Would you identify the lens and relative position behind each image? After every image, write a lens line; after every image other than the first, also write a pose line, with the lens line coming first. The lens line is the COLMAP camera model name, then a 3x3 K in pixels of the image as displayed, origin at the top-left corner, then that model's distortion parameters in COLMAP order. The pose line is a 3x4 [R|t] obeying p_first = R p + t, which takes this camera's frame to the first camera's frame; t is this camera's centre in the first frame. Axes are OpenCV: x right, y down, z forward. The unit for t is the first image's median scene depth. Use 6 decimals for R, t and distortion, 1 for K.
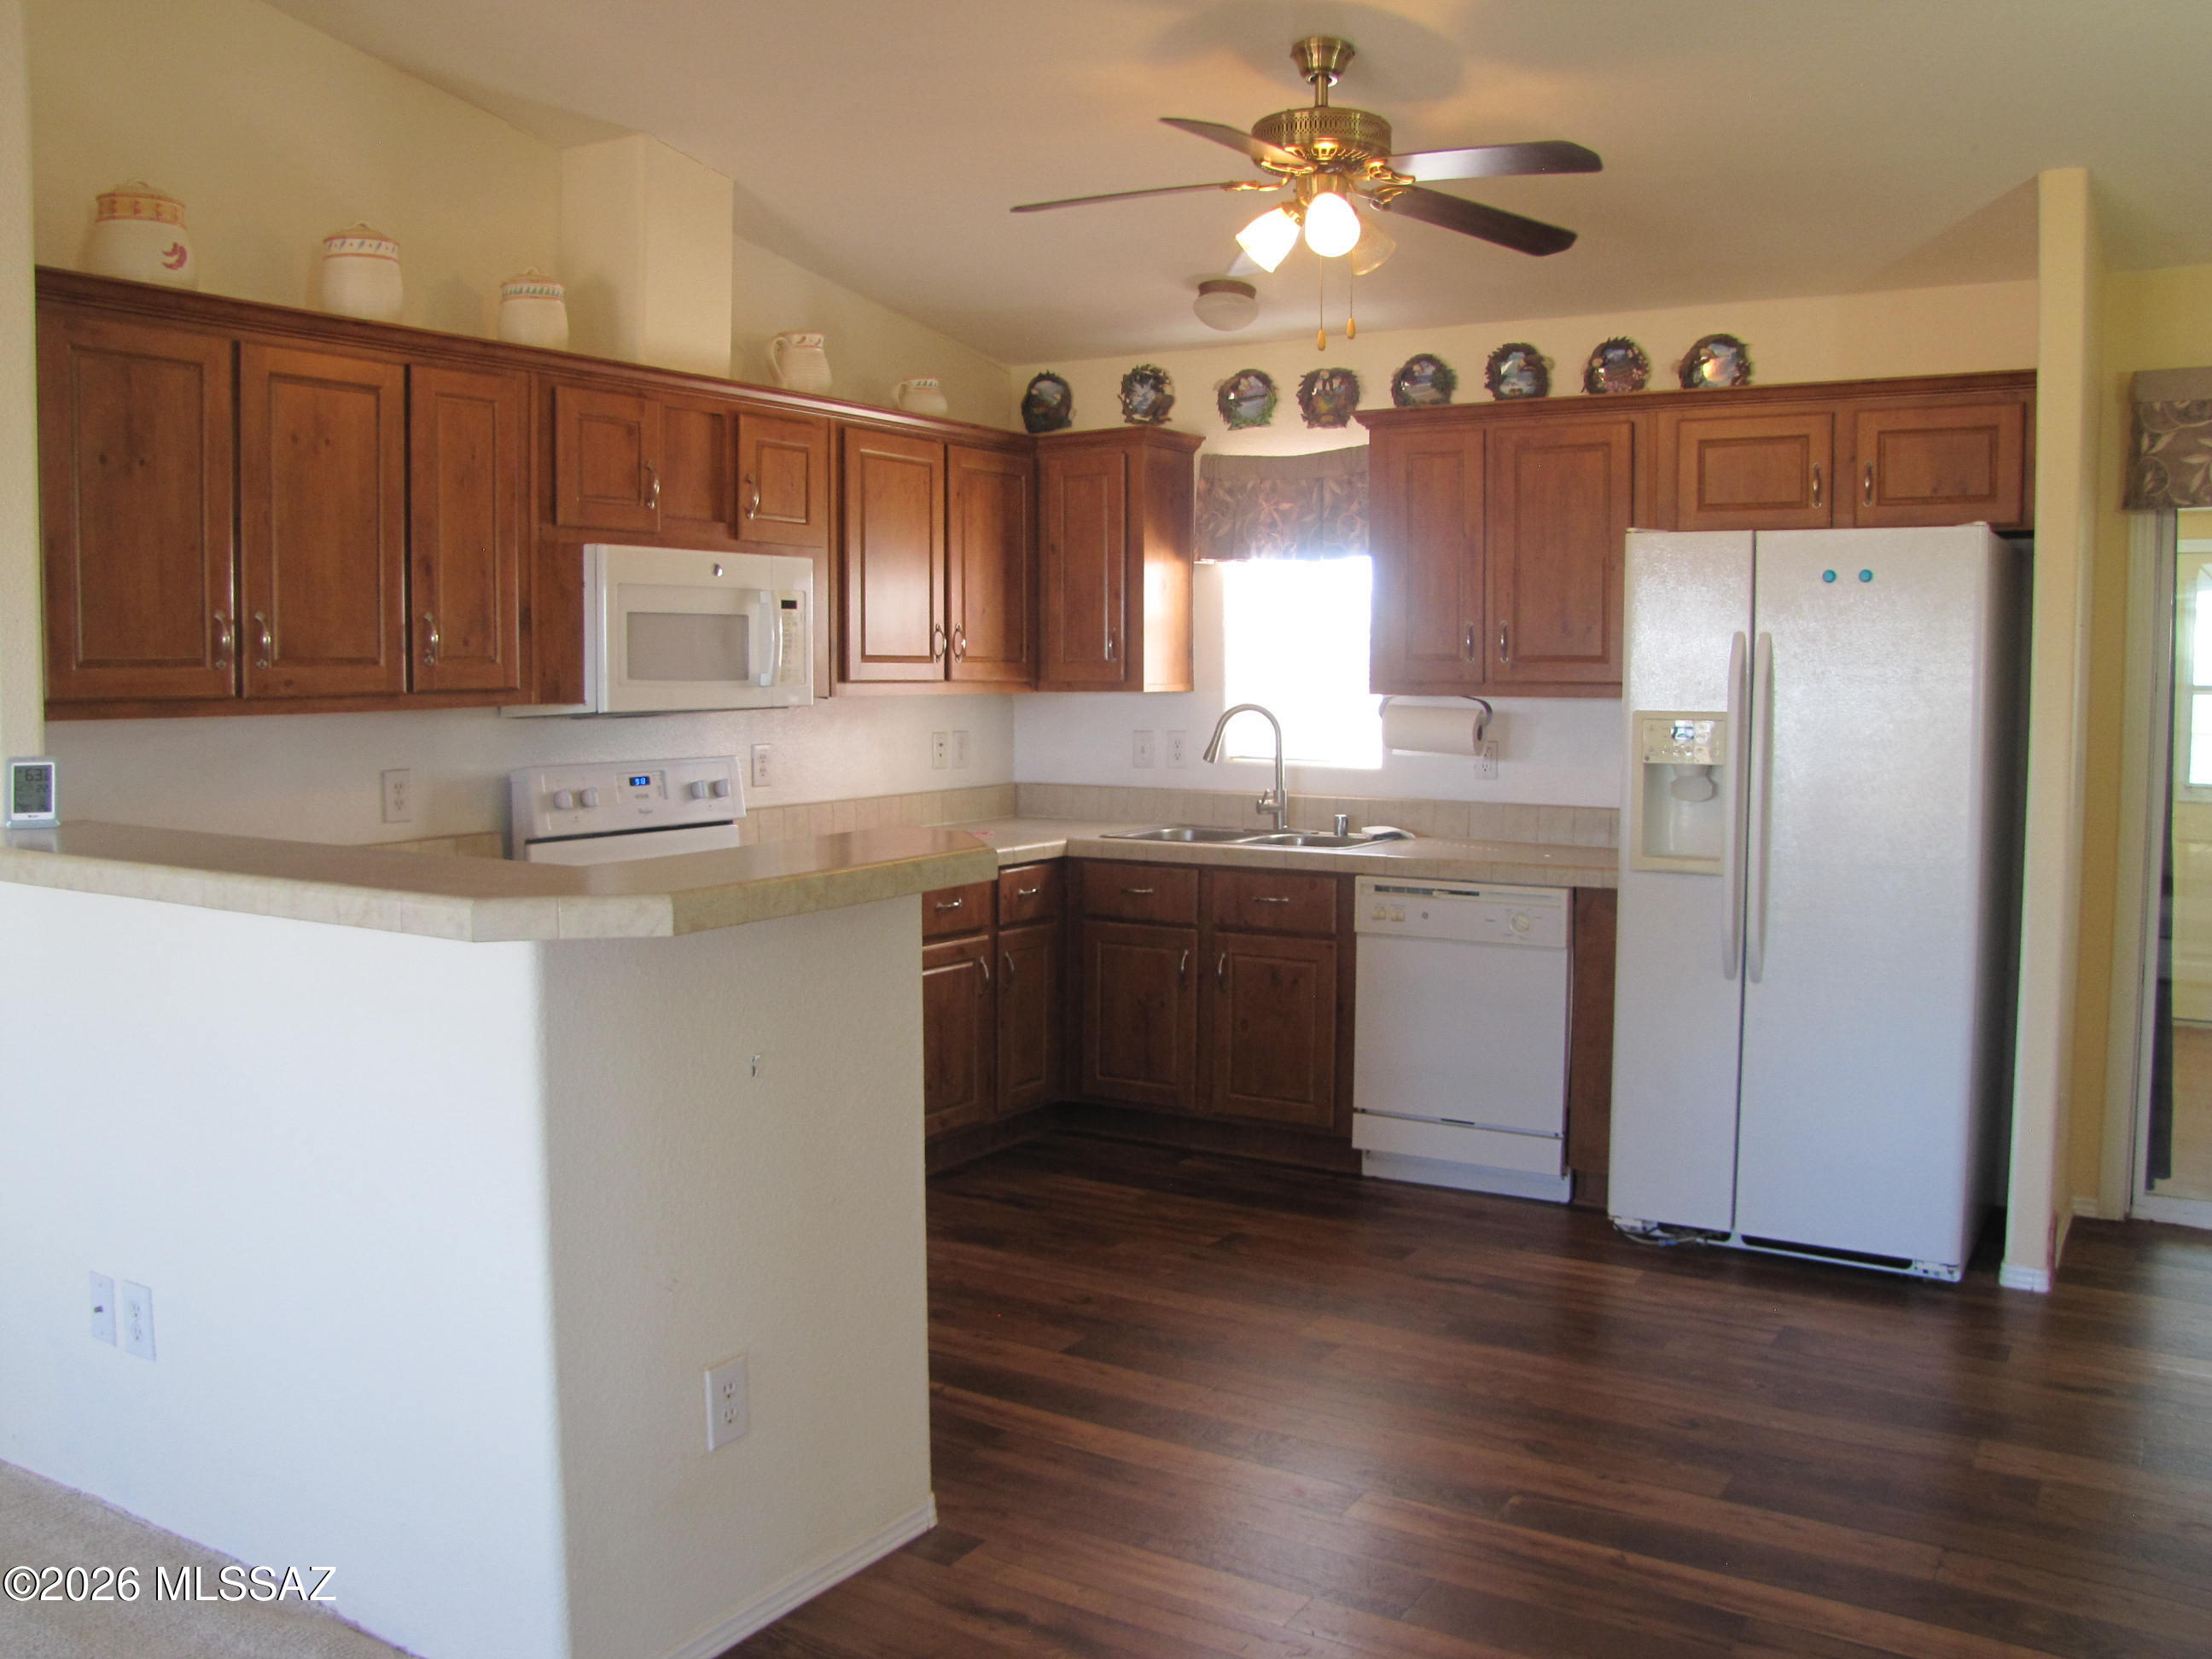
lens RADIAL K [[1886.3, 0, 1106.0], [0, 1886.3, 829.5], [0, 0, 1]] dist [-0.199824, 0.186615]
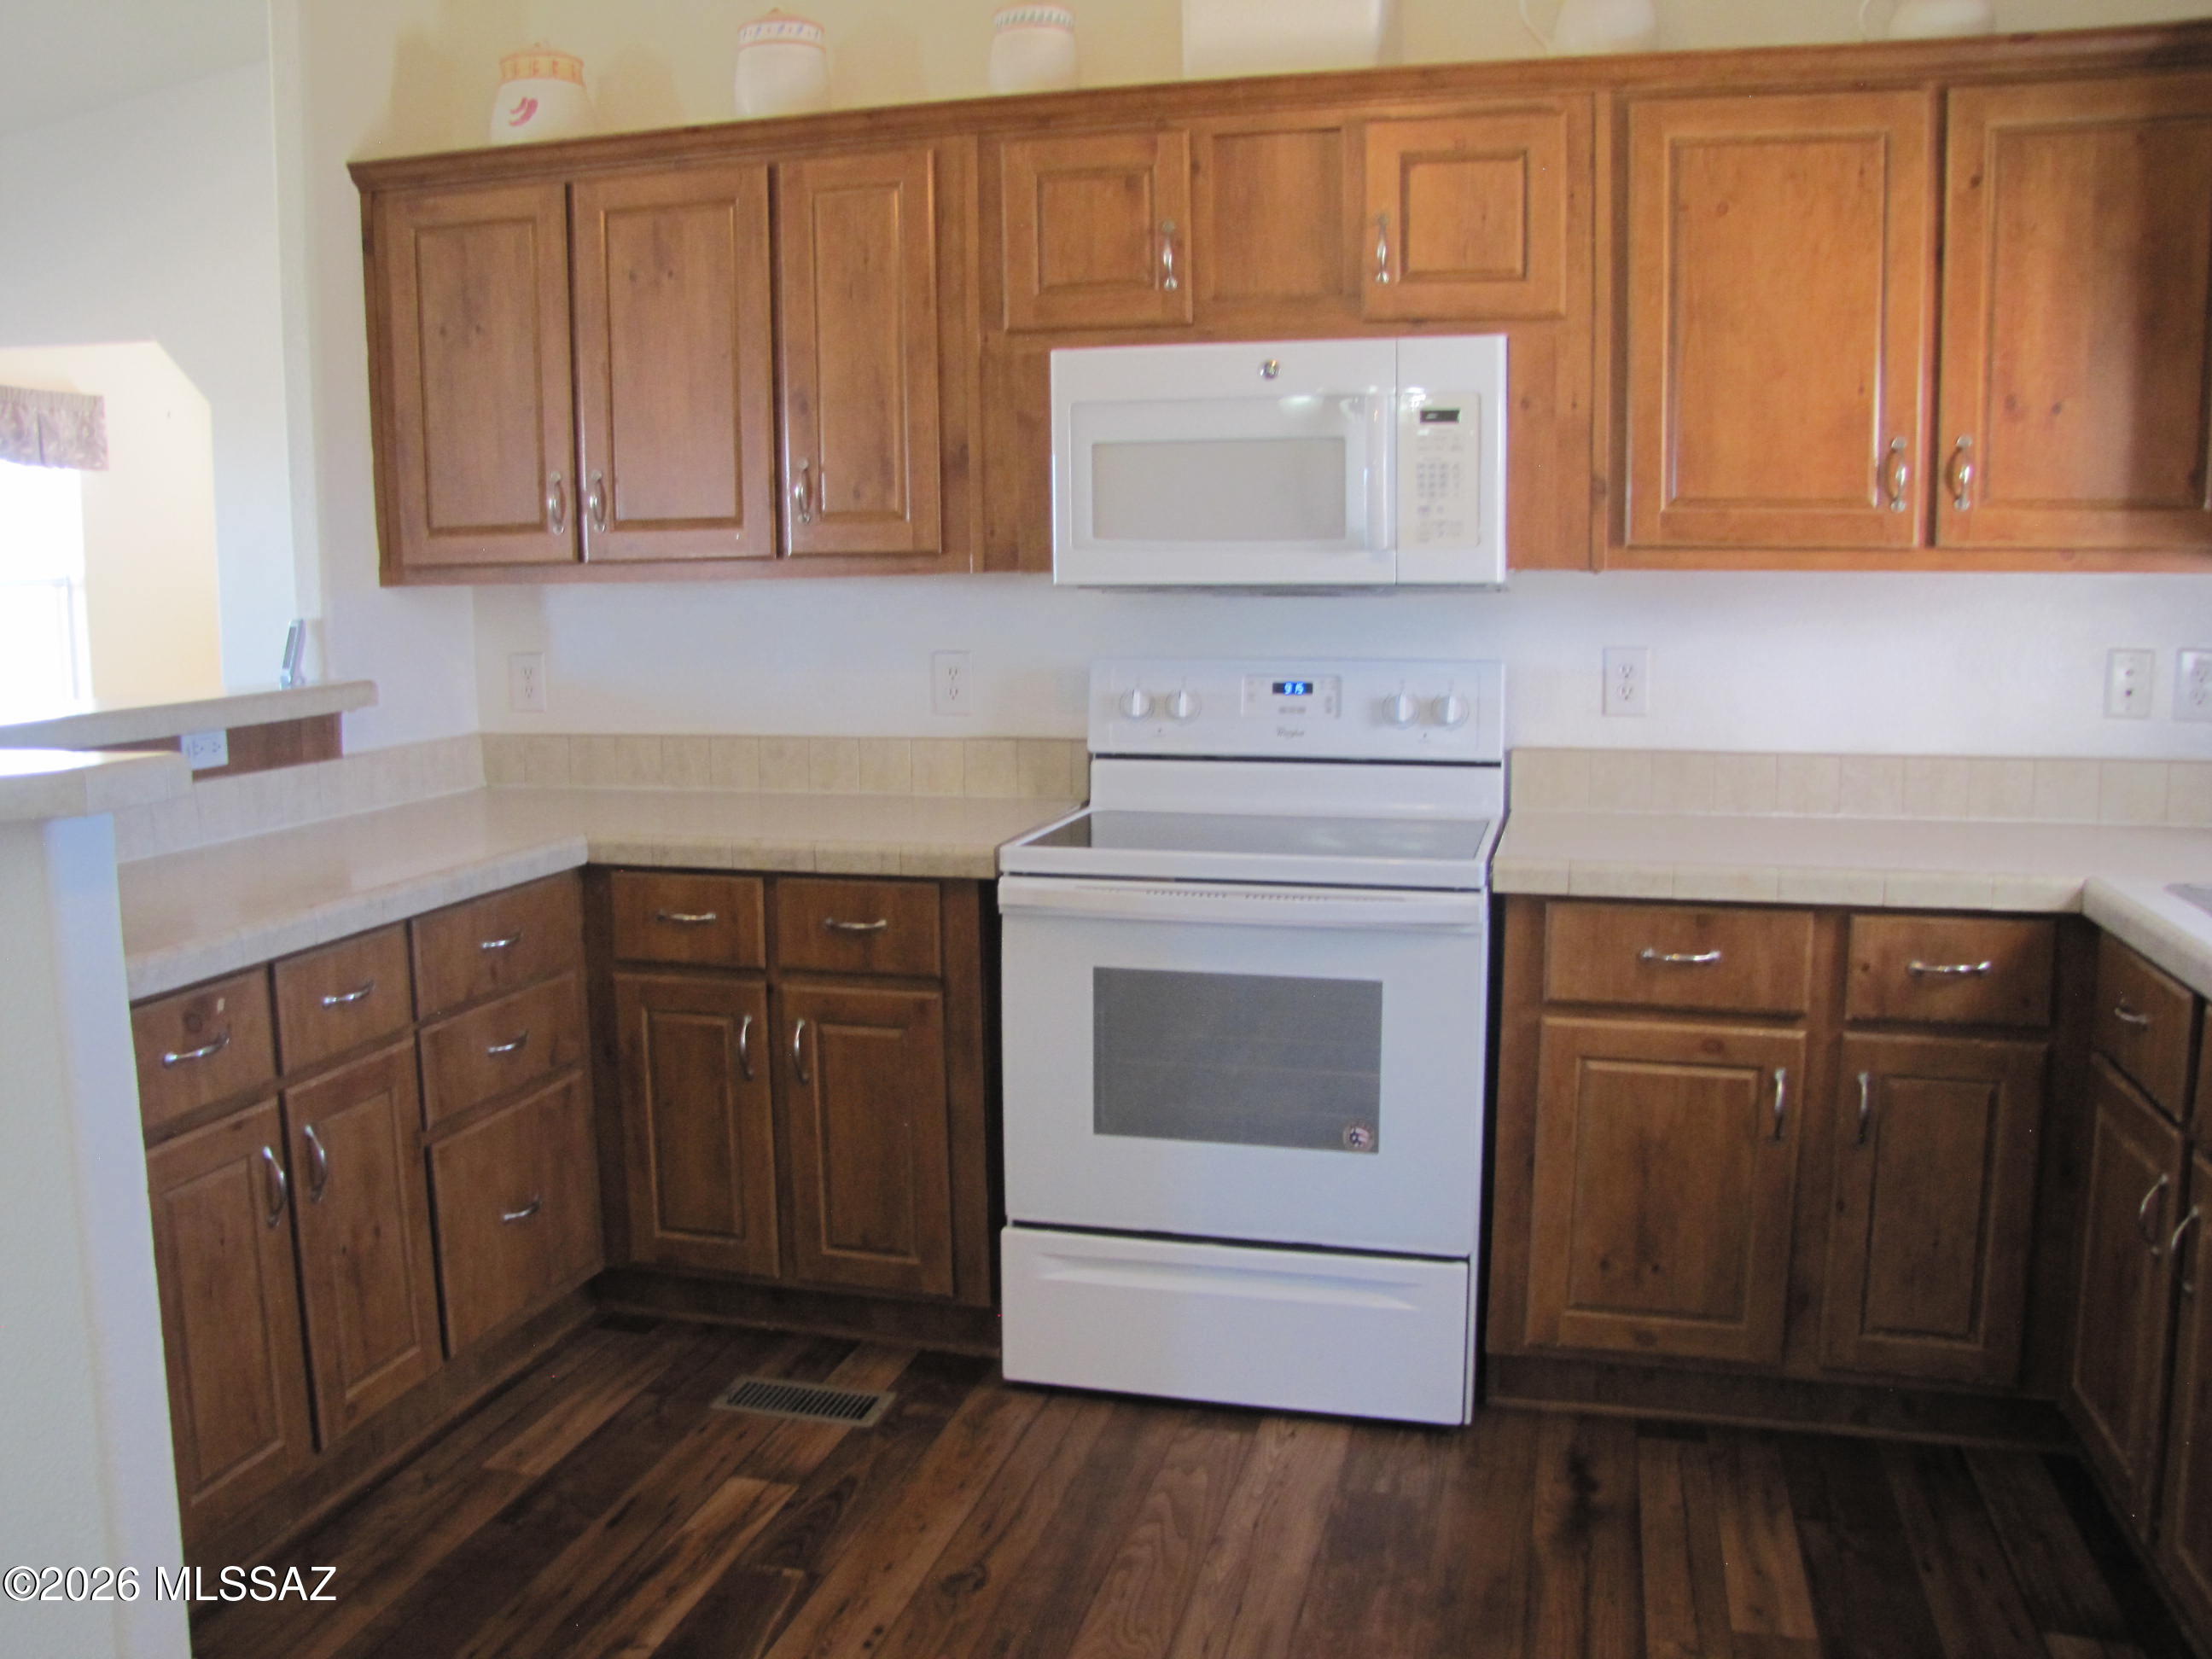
lens RADIAL K [[1886.3, 0, 1106.0], [0, 1886.3, 829.5], [0, 0, 1]] dist [-0.199824, 0.186615]
pose [[0.287266, 0.130865, -0.948869, 0.362965], [-0.072240, 0.990762, 0.114772, -0.044780], [0.955123, 0.035577, 0.294066, 0.669013]]
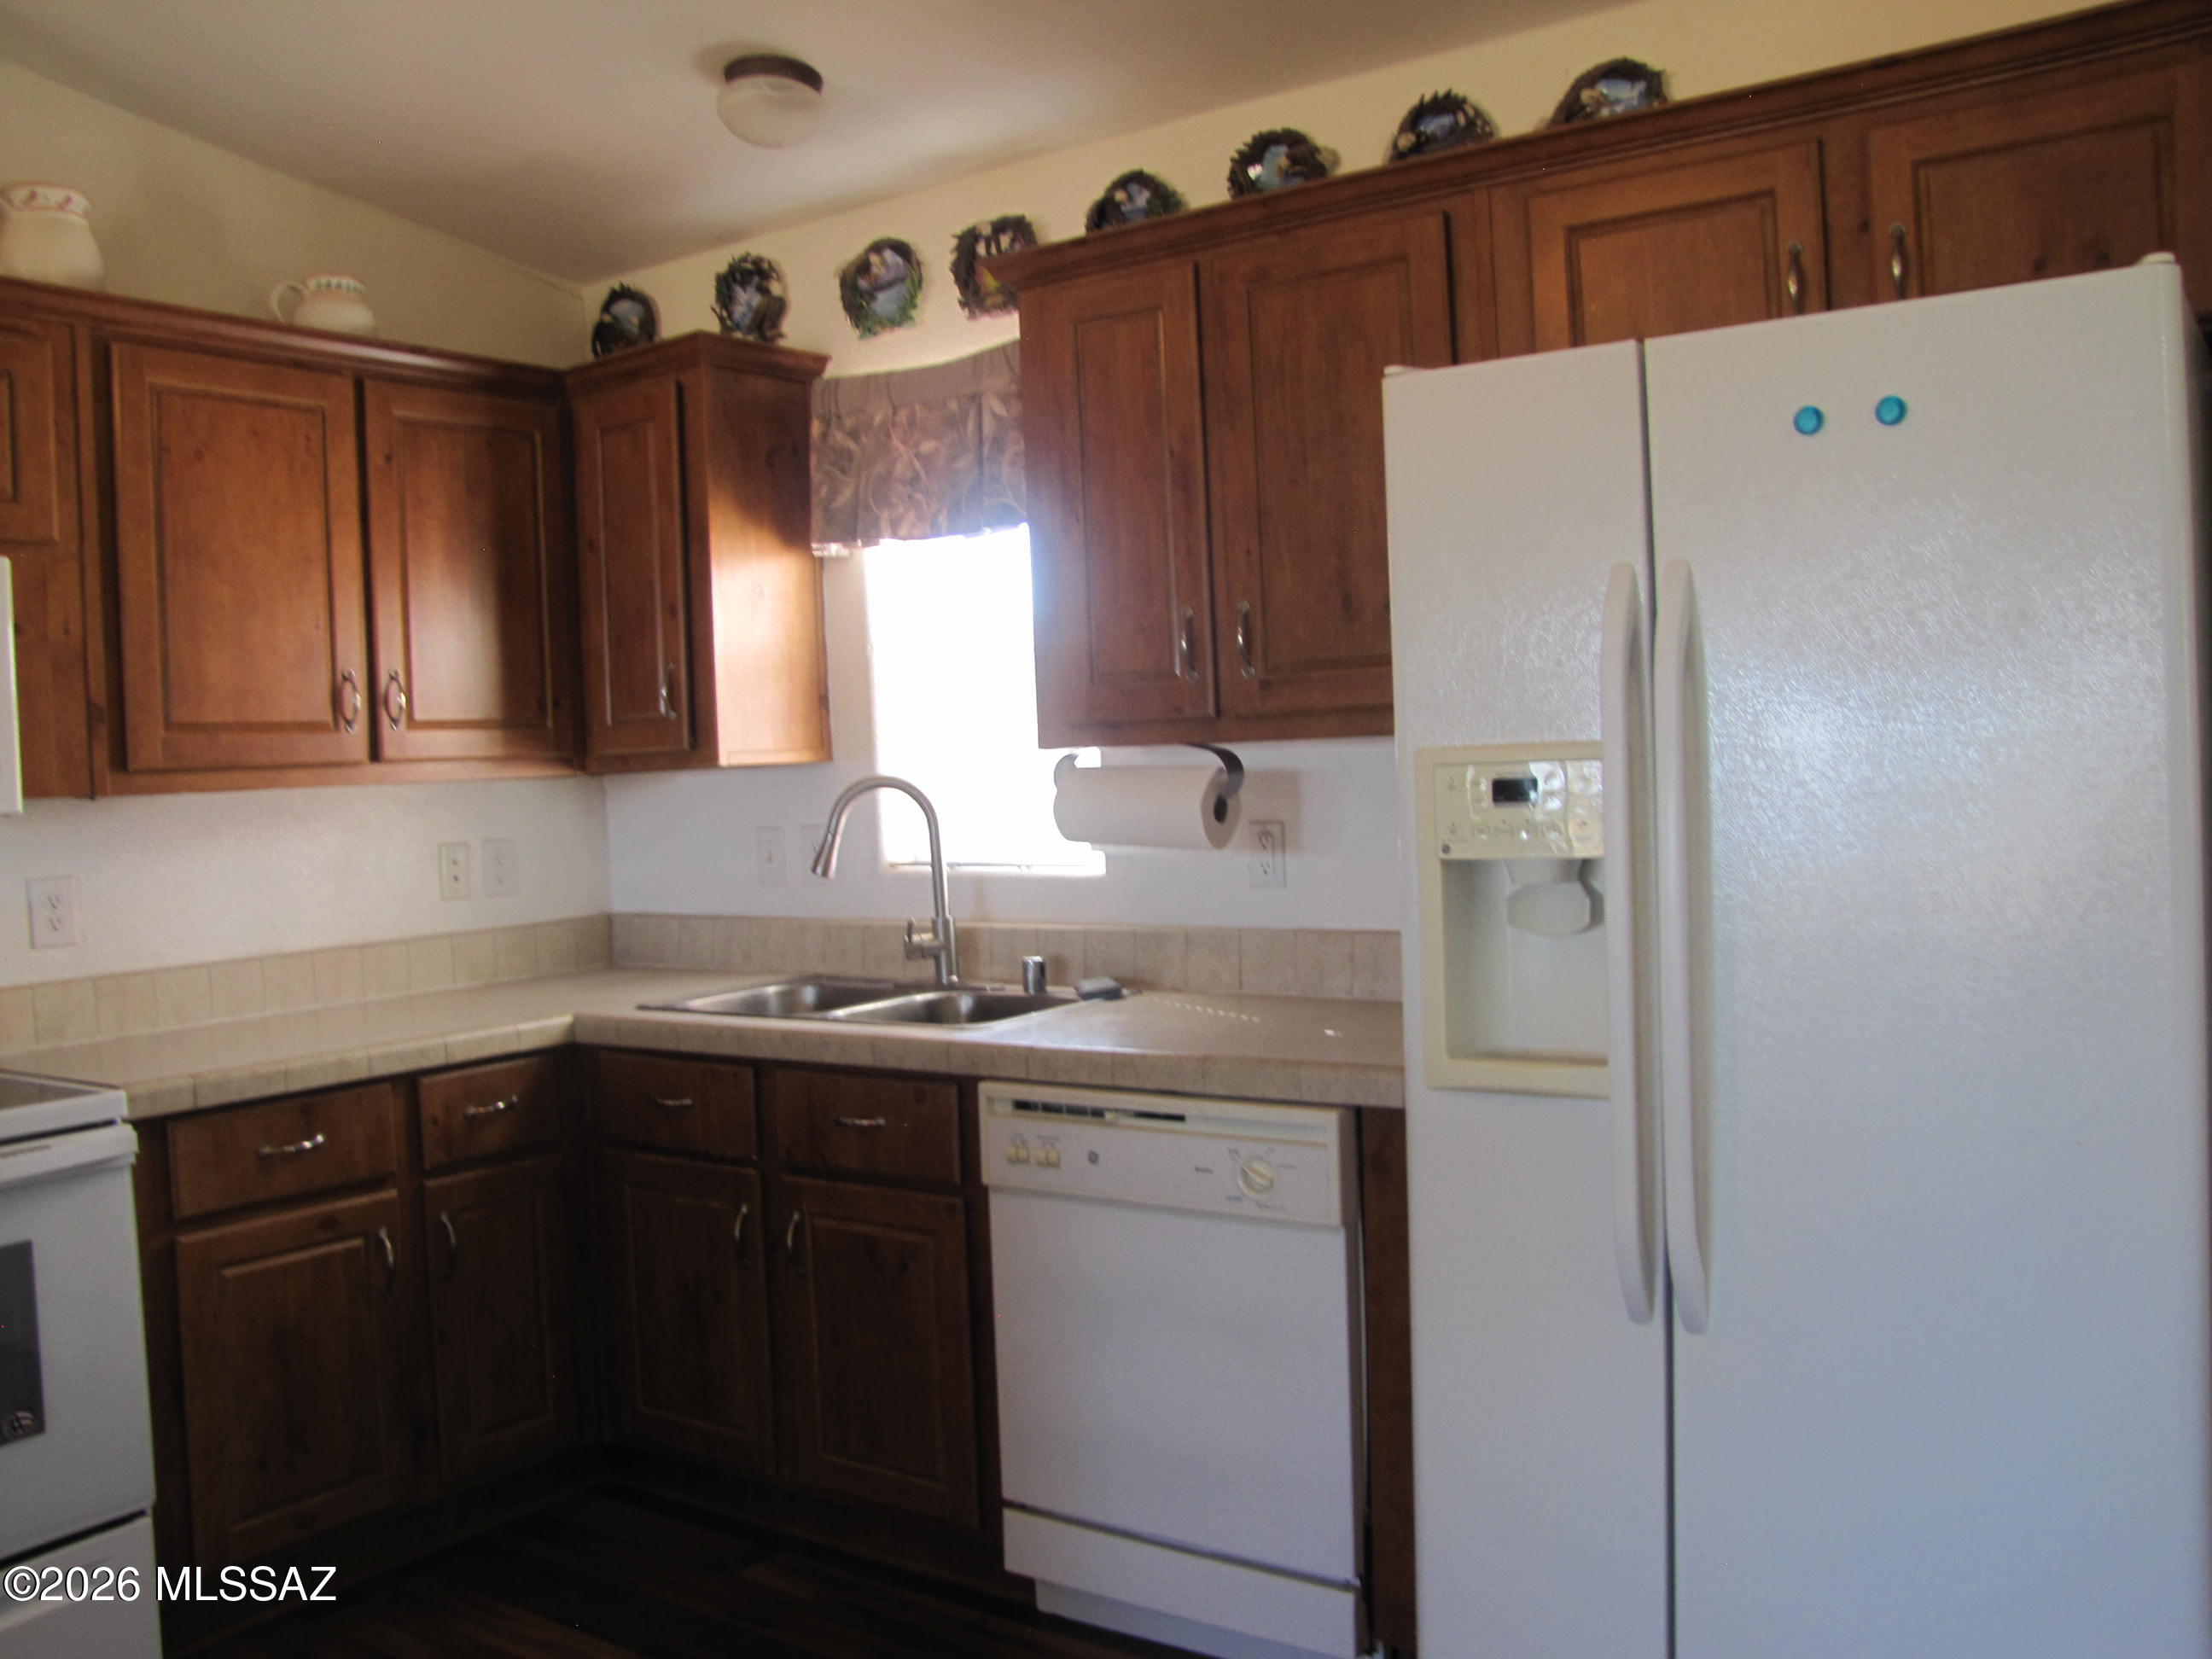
lens RADIAL K [[1886.3, 0, 1106.0], [0, 1886.3, 829.5], [0, 0, 1]] dist [-0.199824, 0.186615]
pose [[0.997649, -0.042548, -0.053722, 0.195554], [0.040058, 0.998110, -0.046596, -0.020813], [0.055603, 0.044335, 0.997468, 0.442813]]
